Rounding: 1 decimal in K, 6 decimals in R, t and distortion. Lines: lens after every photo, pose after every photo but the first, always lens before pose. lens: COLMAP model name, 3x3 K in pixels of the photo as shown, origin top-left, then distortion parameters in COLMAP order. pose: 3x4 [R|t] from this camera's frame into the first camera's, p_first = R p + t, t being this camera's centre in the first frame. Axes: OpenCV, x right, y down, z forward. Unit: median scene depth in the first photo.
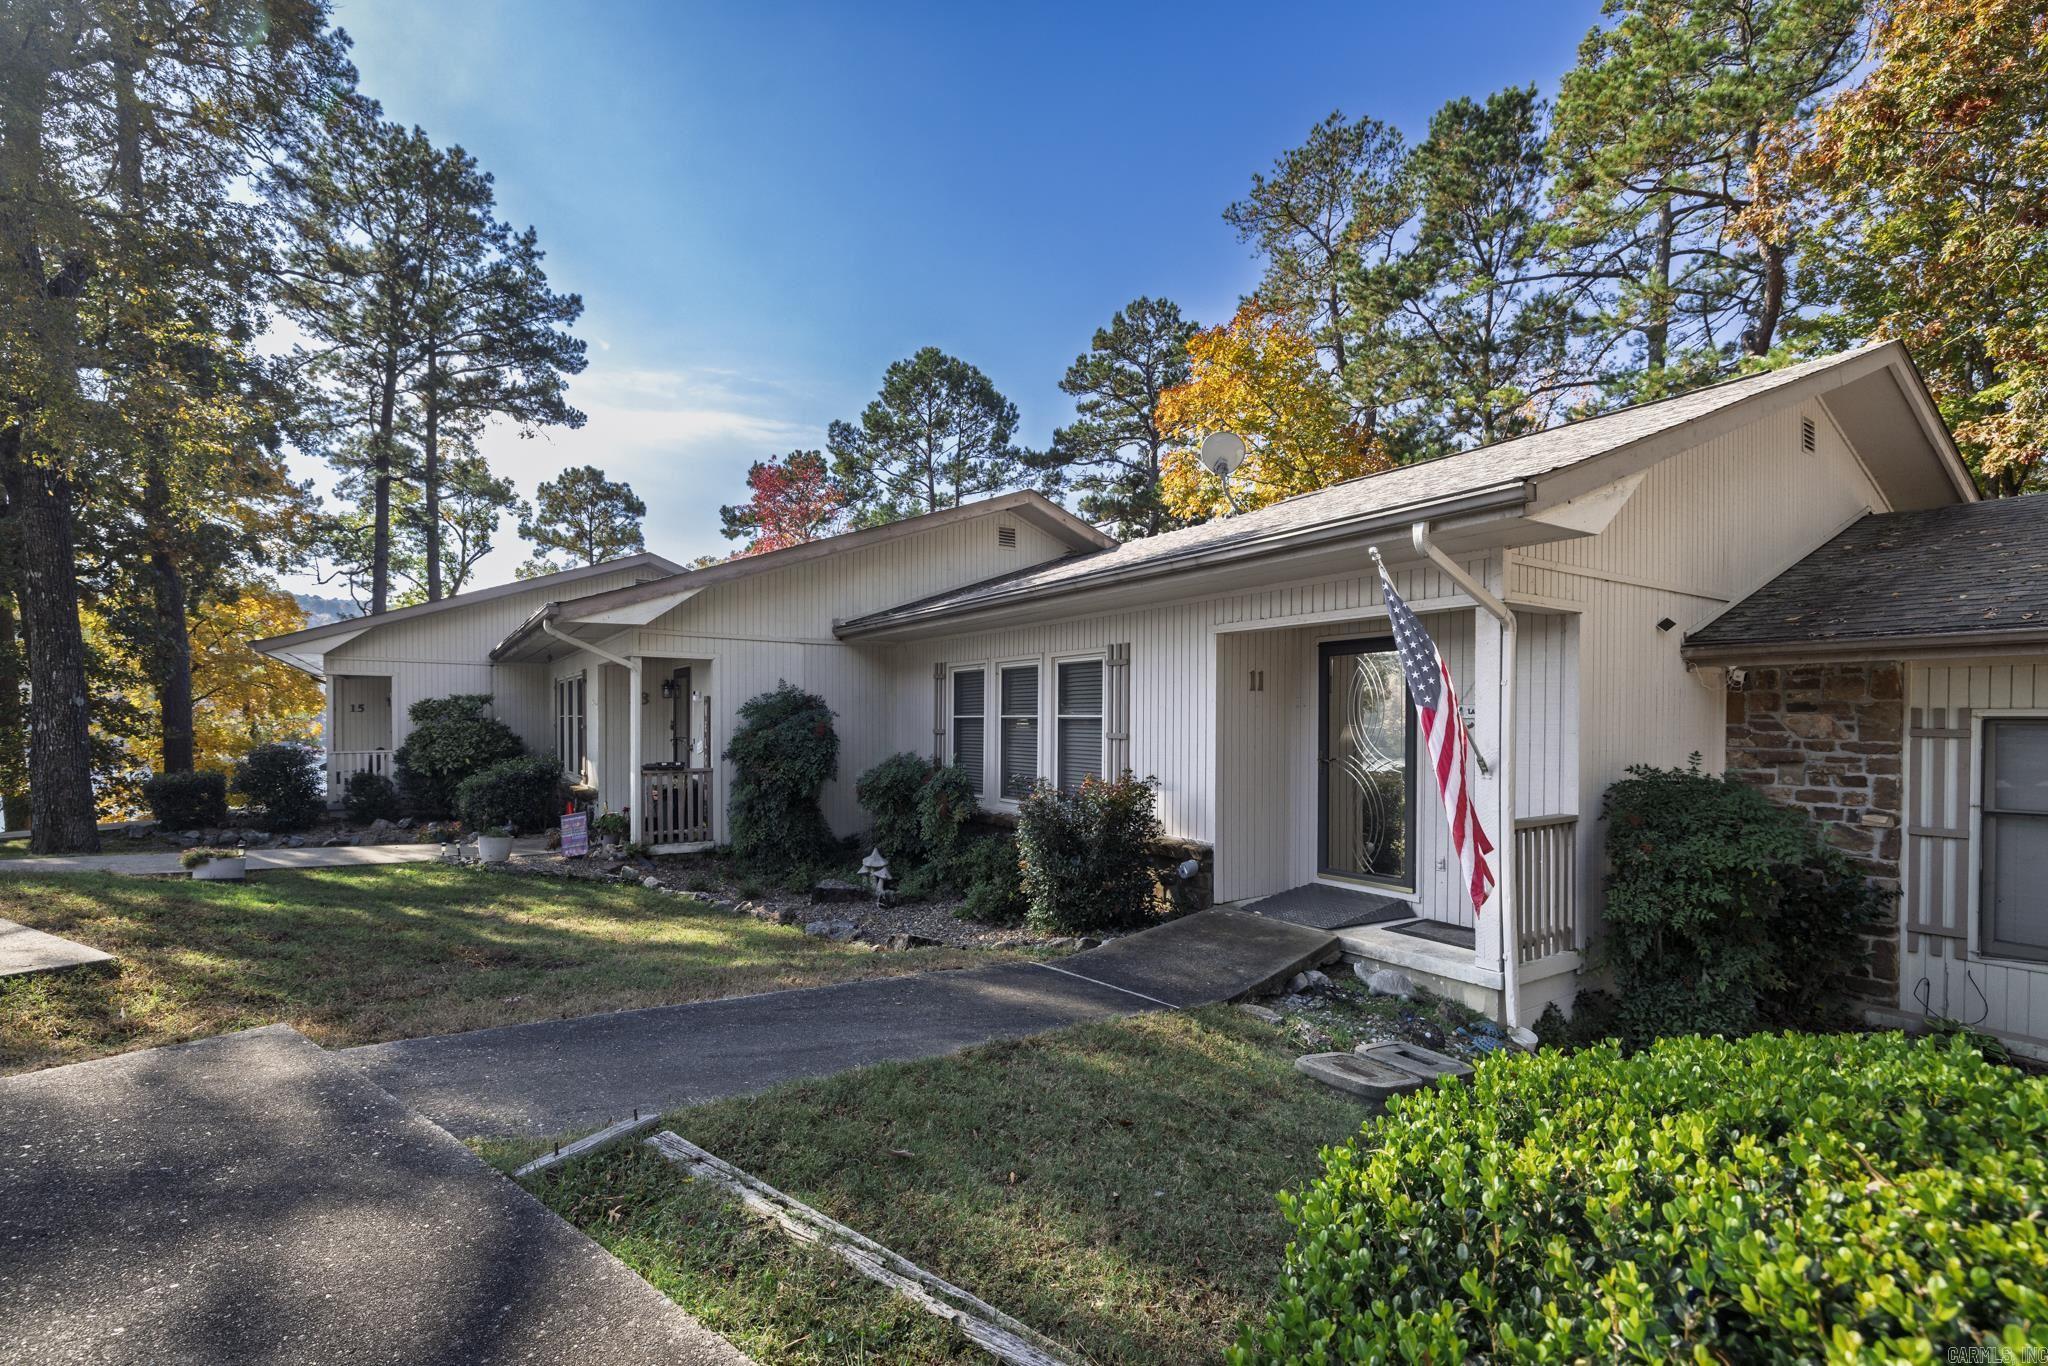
lens RADIAL K [[897.8, 0, 1024.1], [0, 897.8, 730.9], [0, 0, 1]] dist [0.002601, 0.000398]
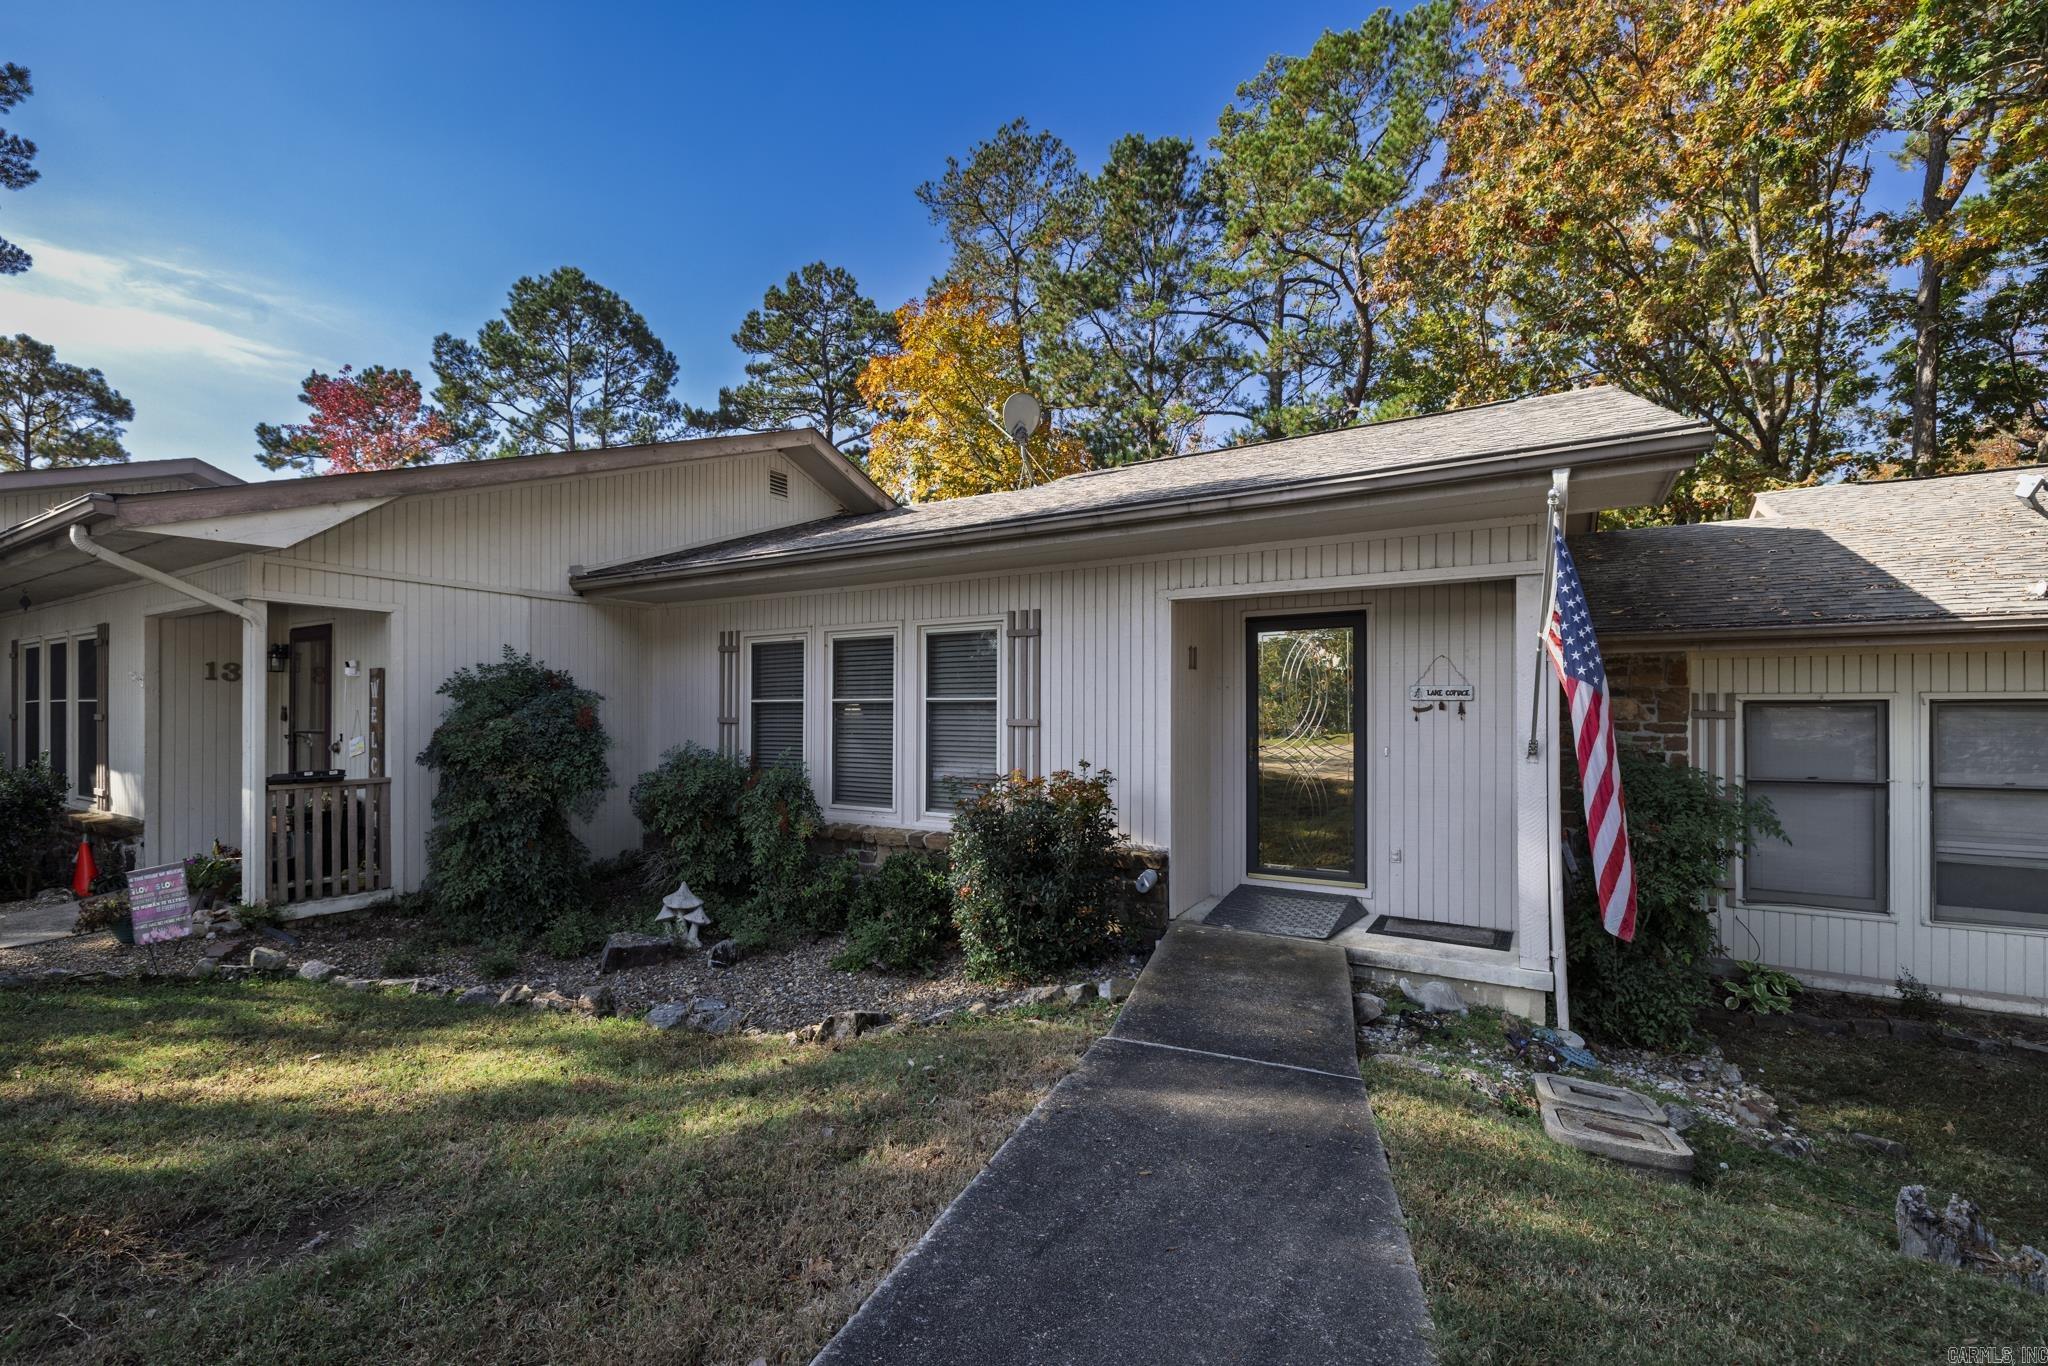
lens RADIAL K [[895.6, 0, 1023.5], [0, 895.6, 709.9], [0, 0, 1]] dist [-0.000819, 0.000404]
pose [[0.912196, -0.000528, 0.409753, -0.184650], [0.007075, 0.999870, -0.014461, 0.004559], [-0.409693, 0.016090, 0.912082, 0.204258]]
